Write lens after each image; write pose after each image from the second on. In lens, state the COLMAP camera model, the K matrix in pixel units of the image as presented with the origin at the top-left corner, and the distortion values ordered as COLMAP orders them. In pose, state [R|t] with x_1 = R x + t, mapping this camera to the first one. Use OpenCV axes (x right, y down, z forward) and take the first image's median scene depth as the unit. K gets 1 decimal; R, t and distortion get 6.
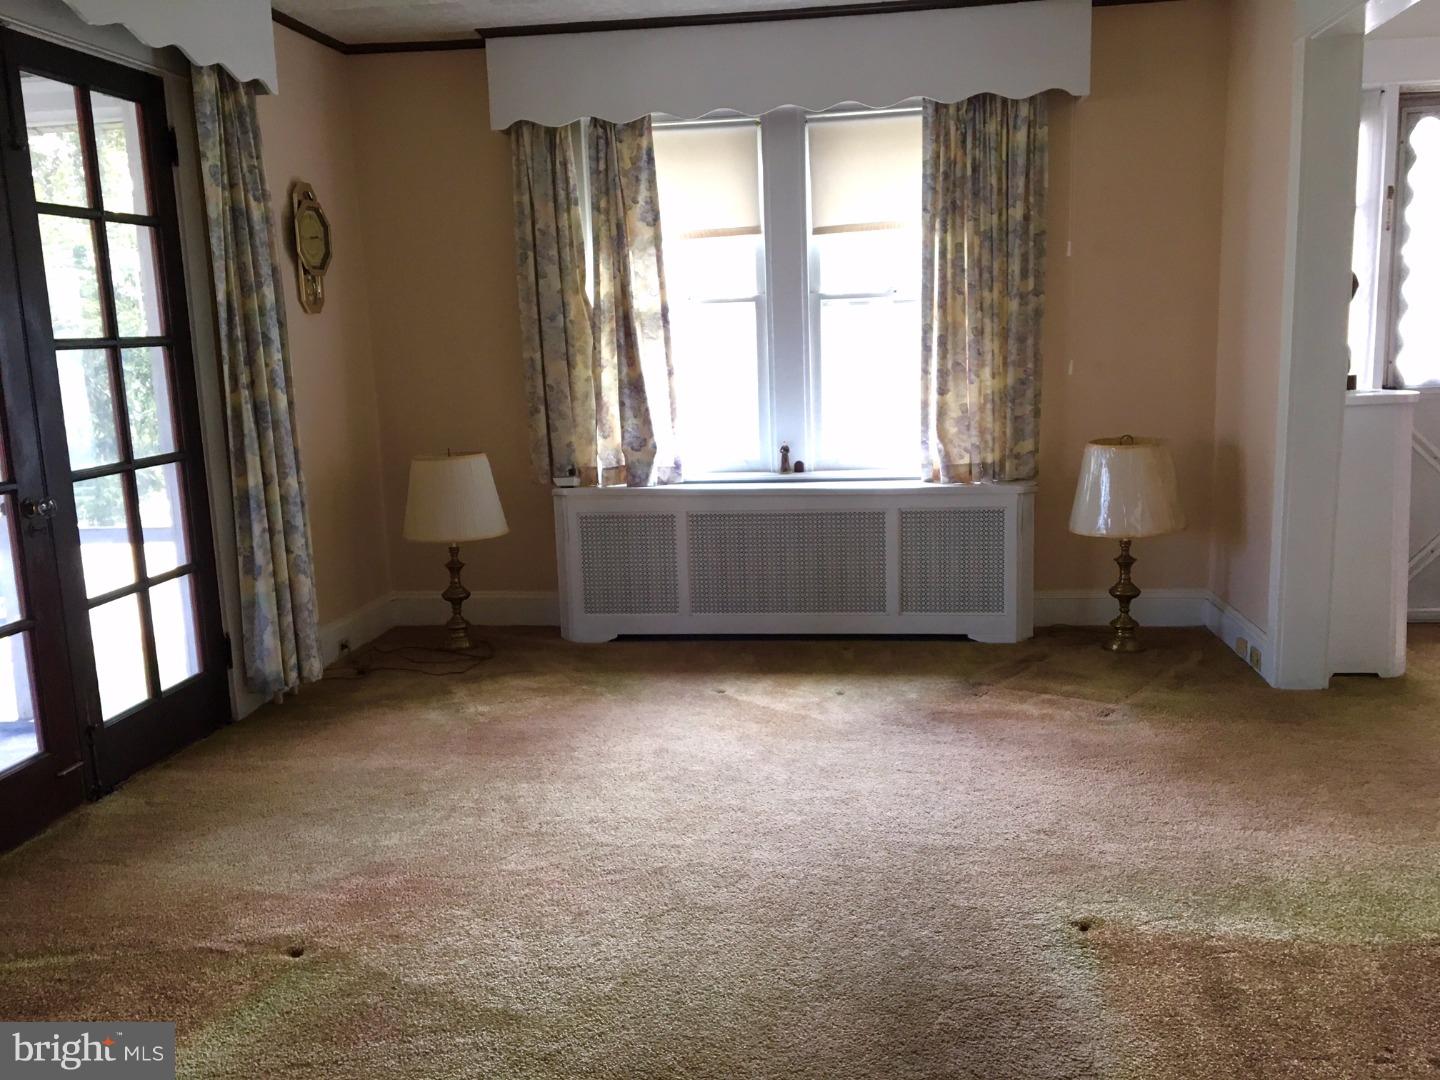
lens RADIAL K [[1223.4, 0, 722.6], [0, 1223.4, 552.0], [0, 0, 1]] dist [0.103271, -0.131831]
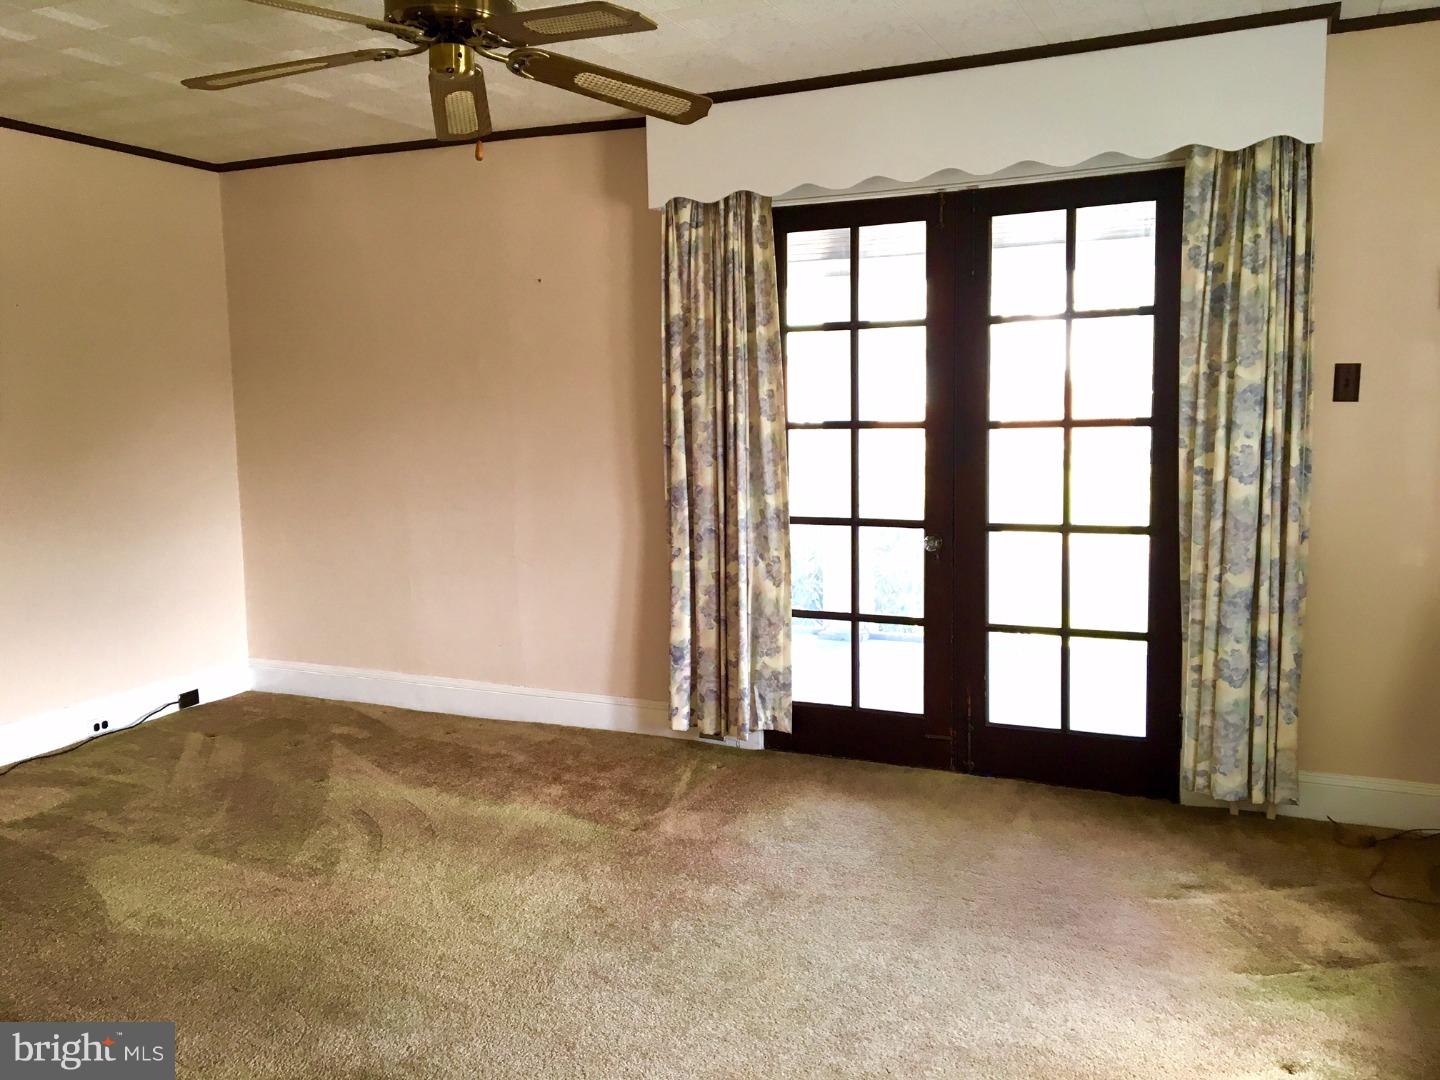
lens RADIAL K [[1223.4, 0, 716.2], [0, 1223.4, 549.6], [0, 0, 1]] dist [0.103271, -0.131831]
pose [[-0.309461, 0.155588, -0.938097, 0.628431], [-0.140229, 0.968271, 0.206851, -0.216447], [0.940516, 0.195561, -0.277824, 0.910014]]
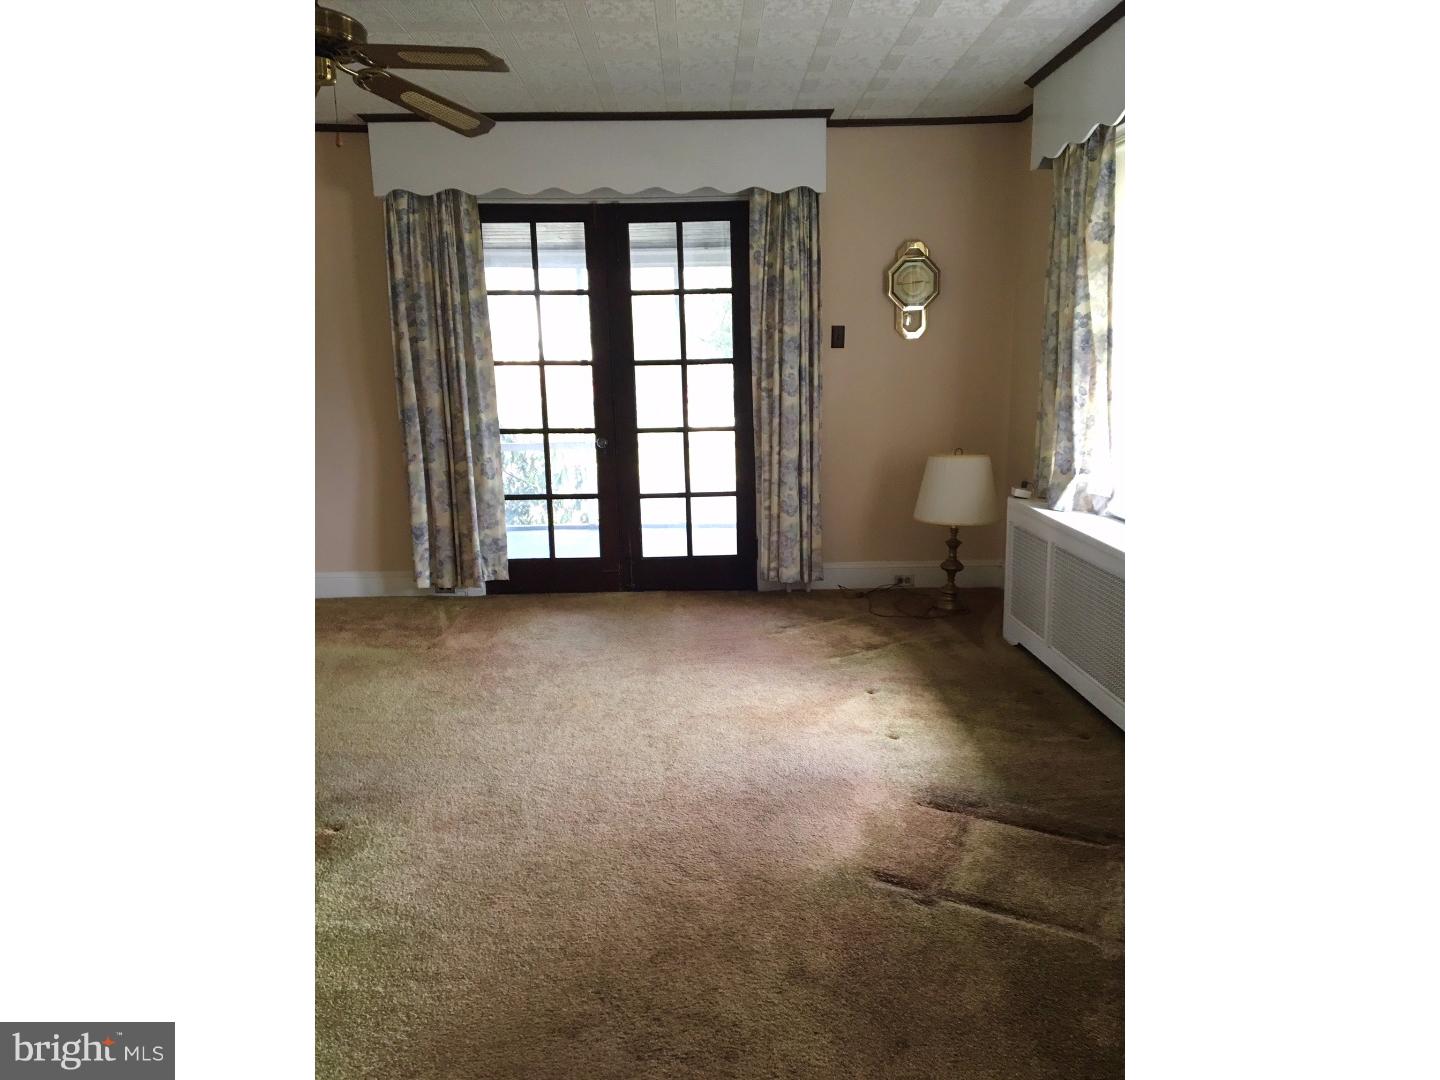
lens RADIAL K [[918.0, 0, 731.8], [0, 918.0, 550.2], [0, 0, 1]] dist [0.047340, -0.009762]
pose [[0.151876, 0.227418, -0.961881, 0.784631], [-0.165012, 0.965346, 0.202183, -0.162449], [0.974528, 0.128015, 0.184140, 0.751344]]
